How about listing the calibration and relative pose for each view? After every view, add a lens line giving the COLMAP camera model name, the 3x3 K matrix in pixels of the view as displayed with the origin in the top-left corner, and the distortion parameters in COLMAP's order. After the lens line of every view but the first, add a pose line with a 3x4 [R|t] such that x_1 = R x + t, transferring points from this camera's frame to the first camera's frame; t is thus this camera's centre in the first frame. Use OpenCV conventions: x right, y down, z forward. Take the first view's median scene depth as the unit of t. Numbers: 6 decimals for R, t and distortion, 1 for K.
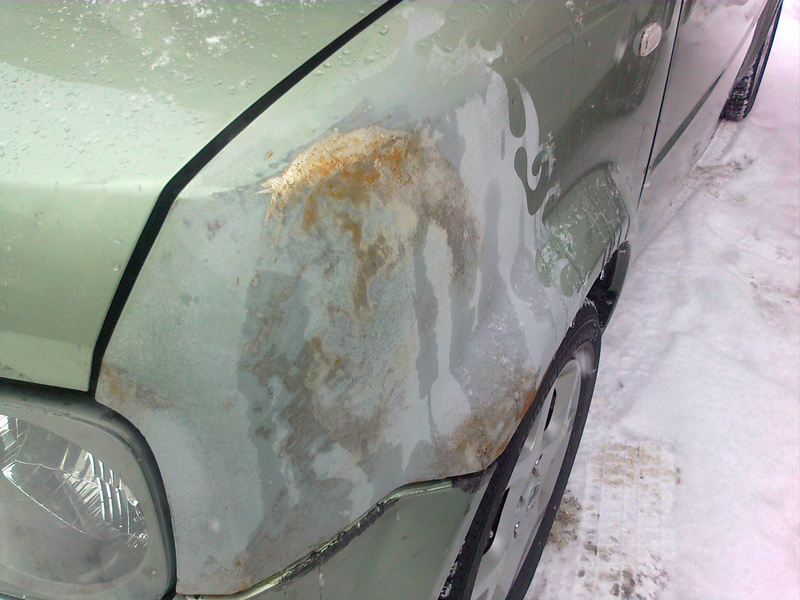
lens RADIAL K [[805.4, 0, 400.0], [0, 805.4, 300.0], [0, 0, 1]] dist [-0.016231, -0.008116]
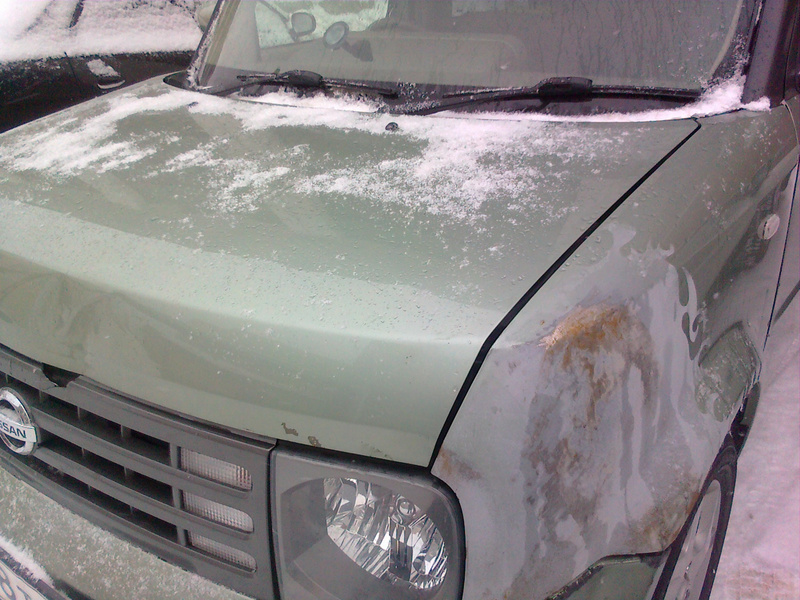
lens RADIAL K [[783.9, 0, 400.0], [0, 783.9, 300.0], [0, 0, 1]] dist [0.007093, -0.006247]
pose [[0.991790, 0.000873, -0.127874, -0.198055], [-0.023354, 0.984396, -0.174412, 0.048271], [0.125726, 0.175967, 0.976334, -0.483670]]
